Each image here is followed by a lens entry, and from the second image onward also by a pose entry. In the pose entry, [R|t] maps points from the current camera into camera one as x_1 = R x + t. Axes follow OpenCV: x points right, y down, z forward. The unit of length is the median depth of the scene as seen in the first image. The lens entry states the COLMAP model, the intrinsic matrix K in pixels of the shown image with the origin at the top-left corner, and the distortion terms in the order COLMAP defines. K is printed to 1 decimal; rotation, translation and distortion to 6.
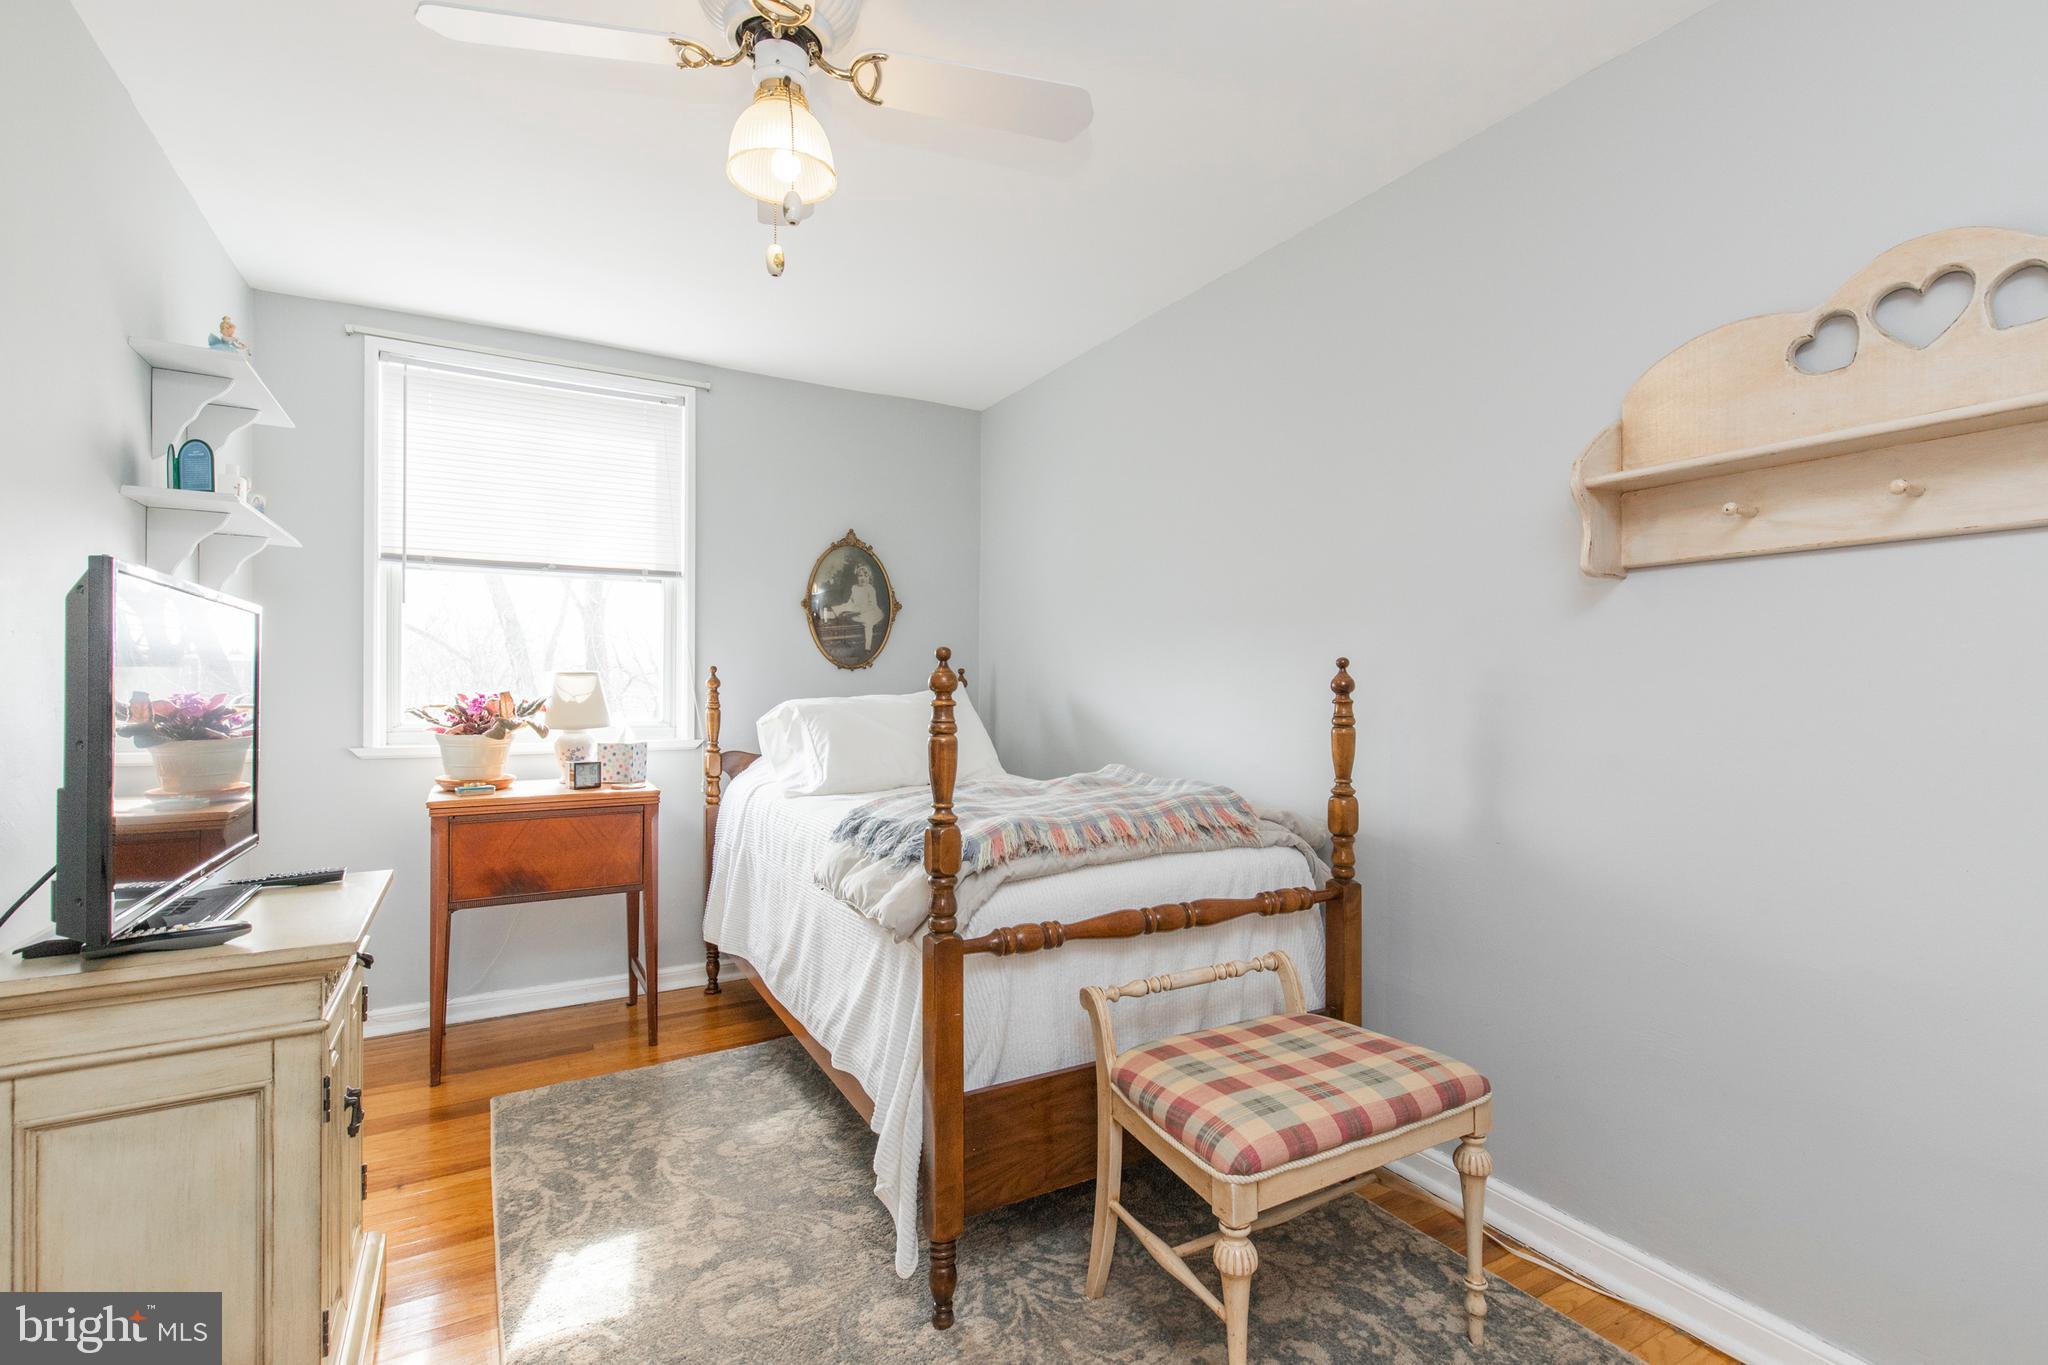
lens RADIAL K [[928.8, 0, 1017.1], [0, 928.8, 685.2], [0, 0, 1]] dist [0.012696, 0.000155]
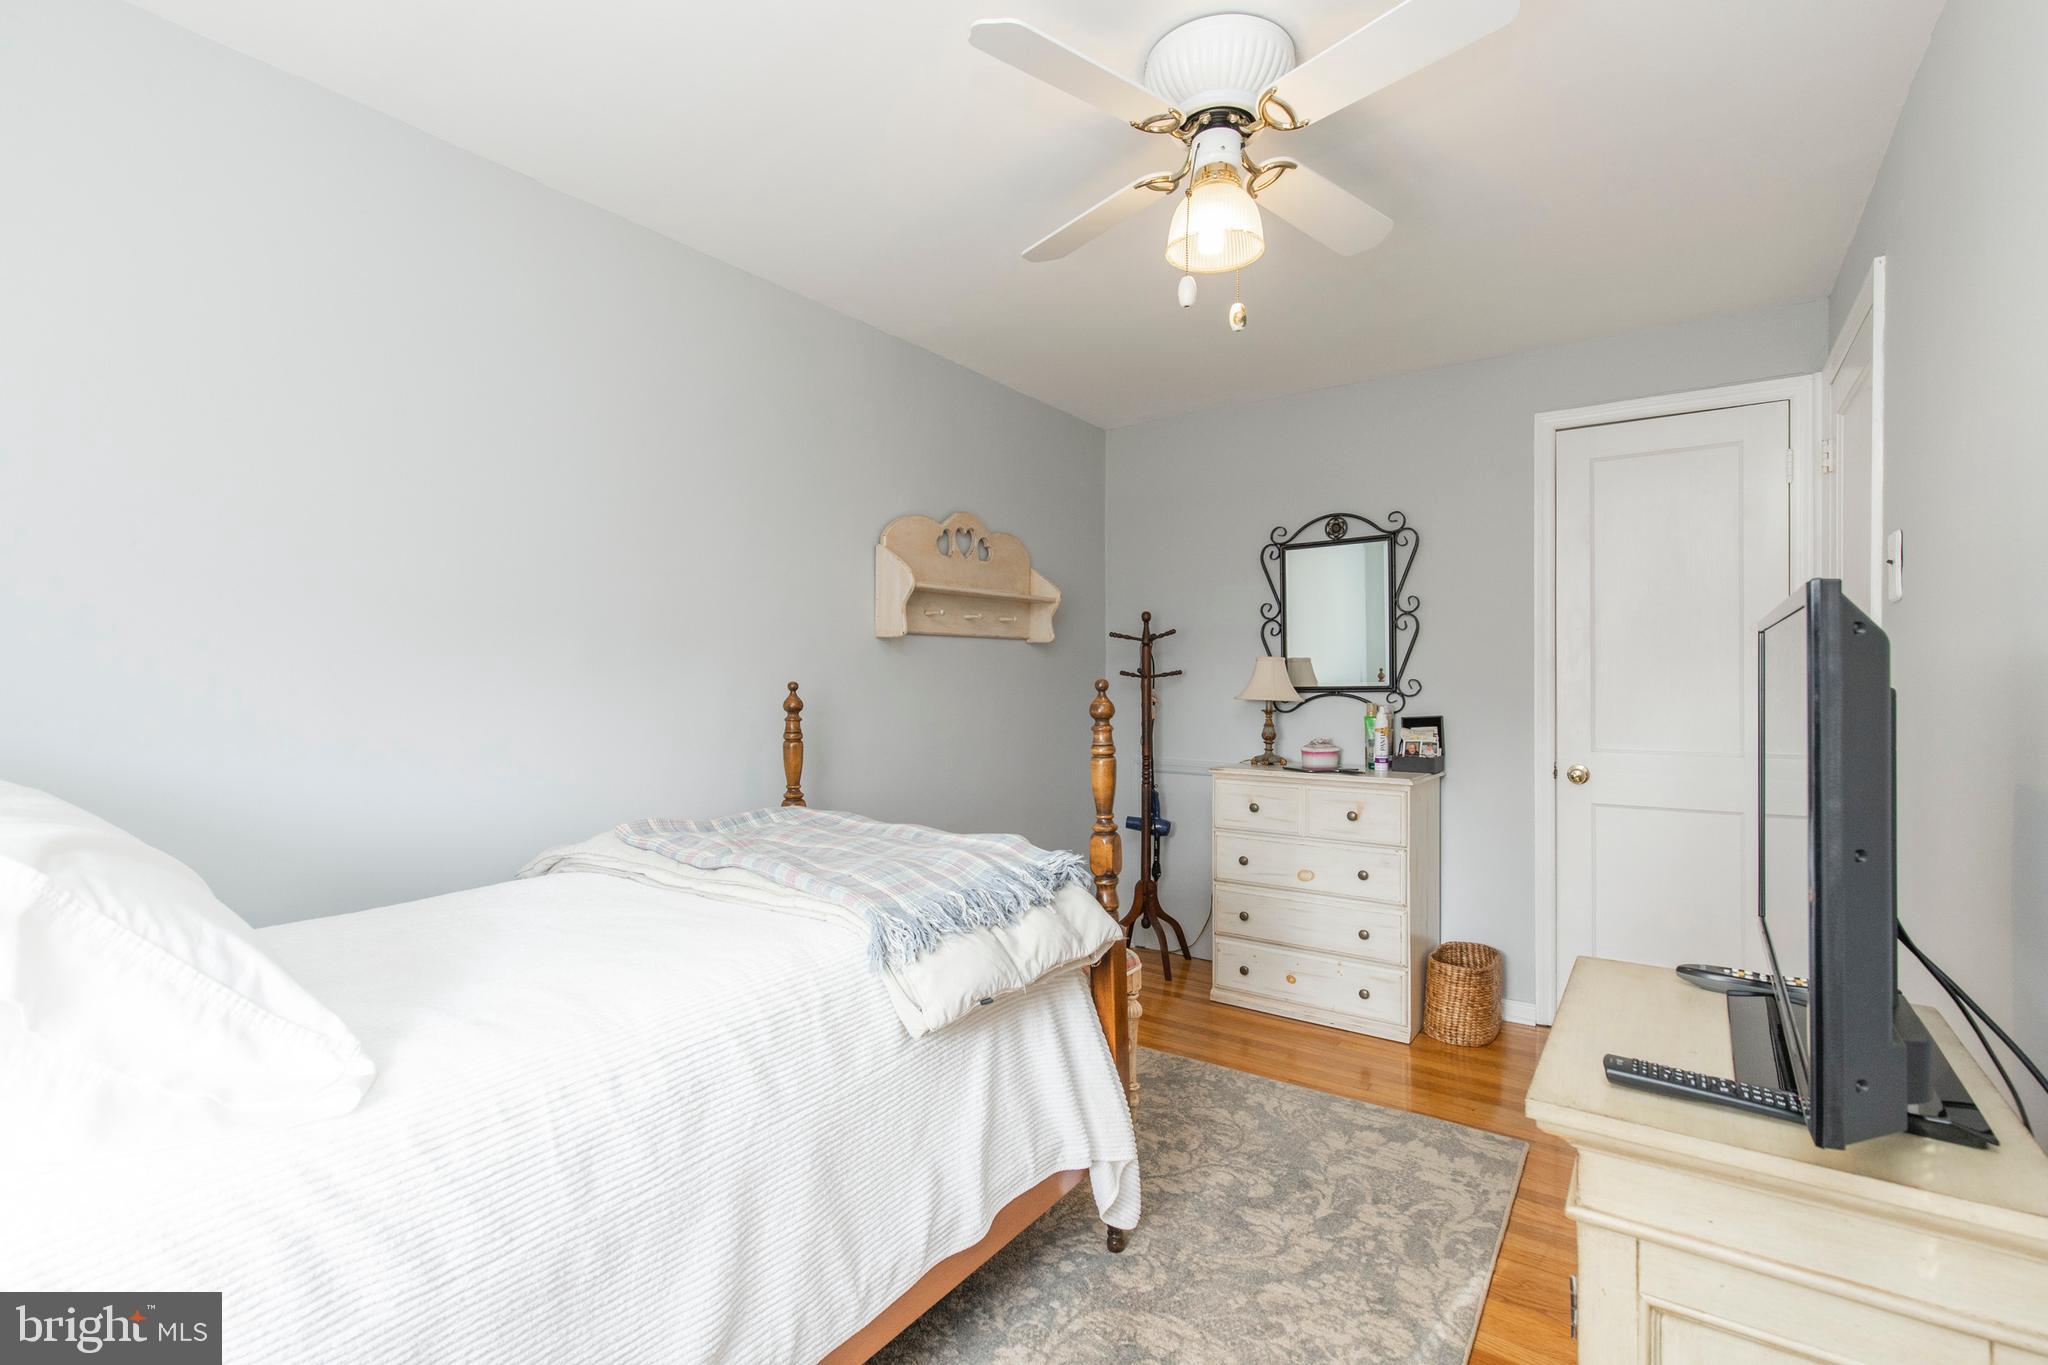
lens RADIAL K [[928.8, 0, 1015.4], [0, 928.8, 678.2], [0, 0, 1]] dist [0.012696, 0.000155]
pose [[-0.423521, 0.001401, 0.905885, -1.154965], [0.000581, 0.999999, -0.001275, -0.045166], [-0.905886, -0.000014, -0.423522, 1.743621]]
